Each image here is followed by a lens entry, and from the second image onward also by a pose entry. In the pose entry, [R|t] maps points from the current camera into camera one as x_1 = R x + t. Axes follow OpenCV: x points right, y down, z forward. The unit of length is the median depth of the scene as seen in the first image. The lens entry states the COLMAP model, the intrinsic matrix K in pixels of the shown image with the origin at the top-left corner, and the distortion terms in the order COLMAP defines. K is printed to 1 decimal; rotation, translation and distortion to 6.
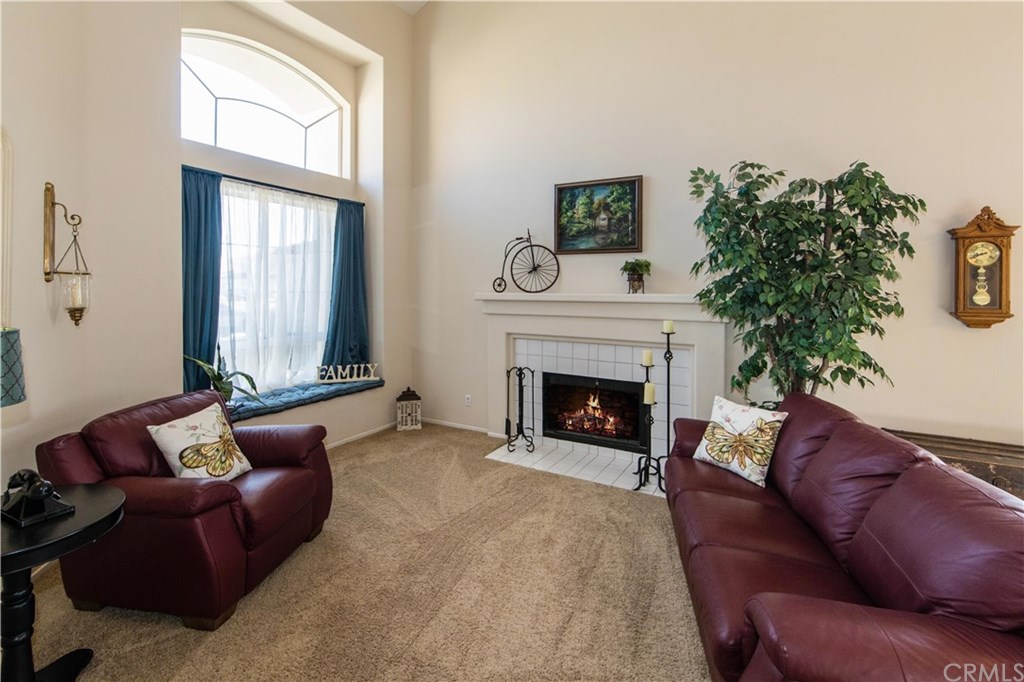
lens RADIAL K [[474.7, 0, 513.1], [0, 474.7, 292.1], [0, 0, 1]] dist [0.001036, 0.000128]
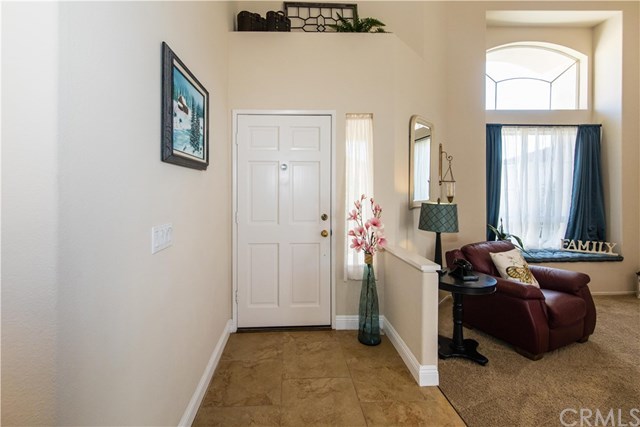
lens RADIAL K [[306.2, 0, 298.1], [0, 306.2, 189.0], [0, 0, 1]] dist [0.001278, 0.000333]
pose [[0.529443, -0.001036, -0.848345, -0.032853], [-0.000849, 0.999998, -0.001751, 0.000632], [0.848345, 0.001647, 0.529441, -0.250356]]
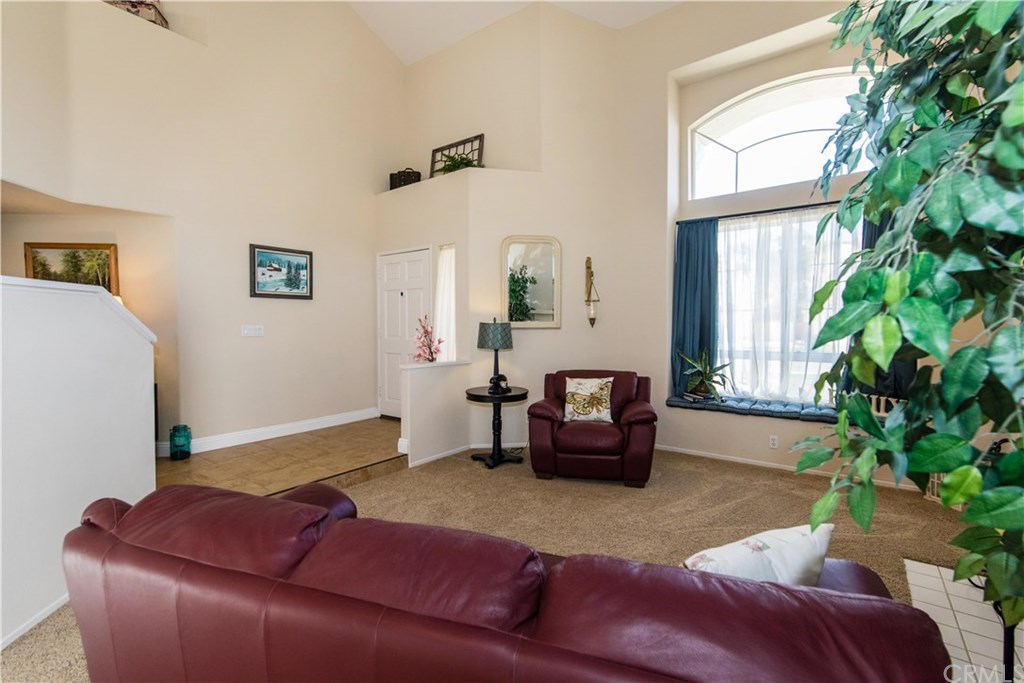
lens RADIAL K [[443.6, 0, 510.2], [0, 443.6, 337.3], [0, 0, 1]] dist [0.000426, -0.000058]
pose [[-0.127656, 0.032378, -0.991290, 0.585919], [-0.000511, 0.999465, 0.032711, 0.031823], [0.991818, 0.004682, -0.127572, 0.549752]]
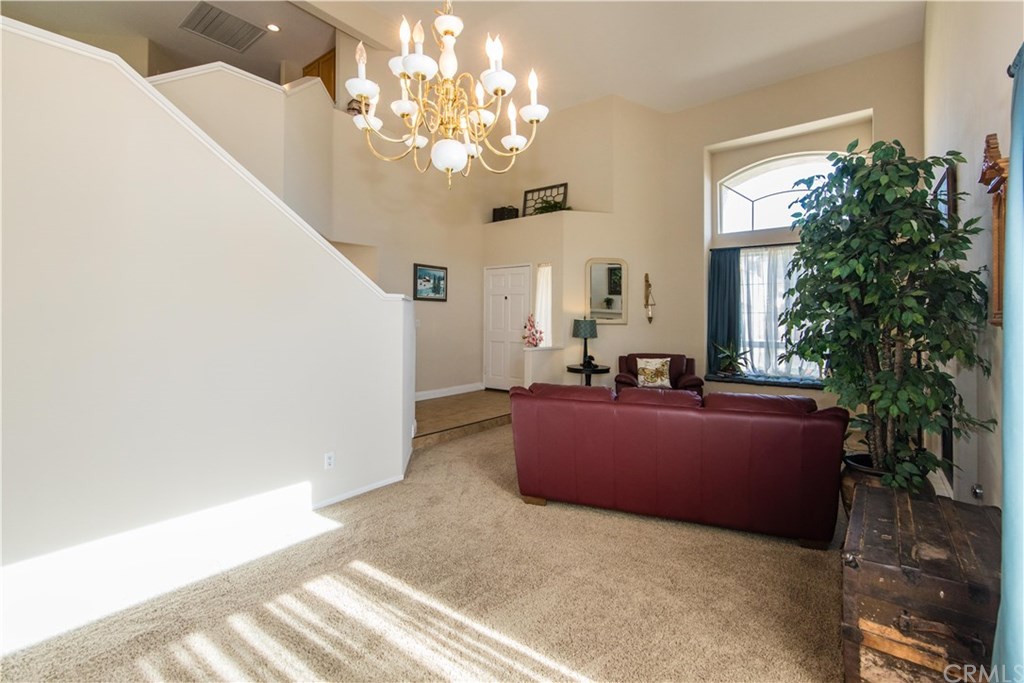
lens RADIAL K [[457.0, 0, 507.7], [0, 457.0, 313.5], [0, 0, 1]] dist [0.002664, 0.000641]
pose [[-0.142767, -0.013660, -0.989662, 1.120372], [-0.011320, 0.999862, -0.012168, 0.032147], [0.989692, 0.009466, -0.142902, 0.344314]]
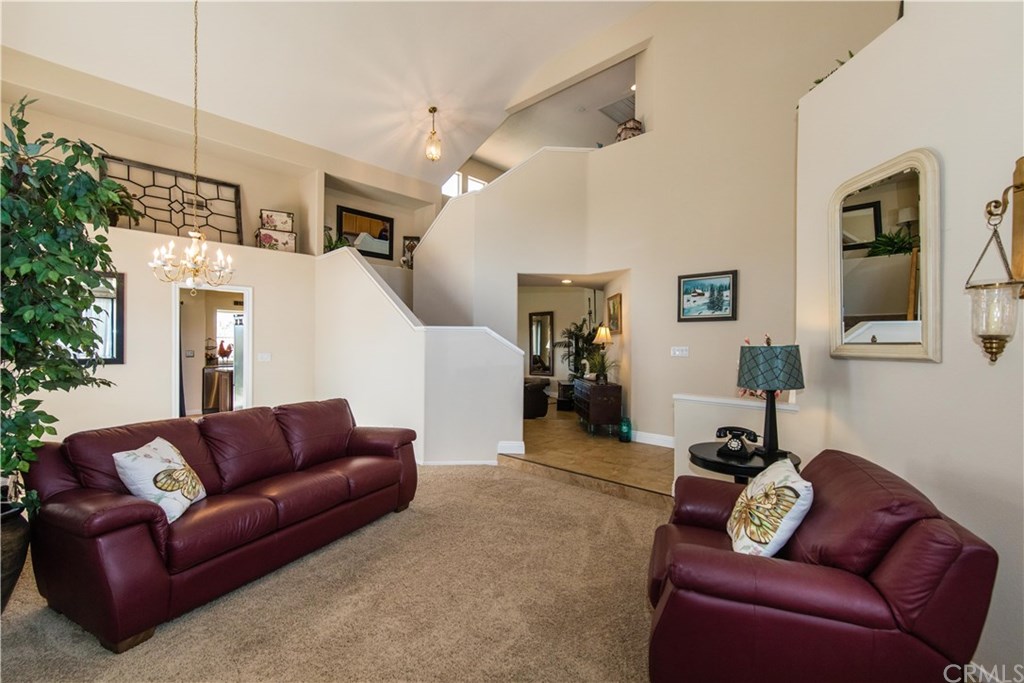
lens RADIAL K [[443.6, 0, 510.2], [0, 443.6, 337.3], [0, 0, 1]] dist [0.000426, -0.000058]
pose [[-0.972342, -0.003132, 0.233542, -0.225158], [-0.005642, 0.999933, -0.010079, 0.027501], [-0.233495, -0.011118, -0.972294, 1.089261]]
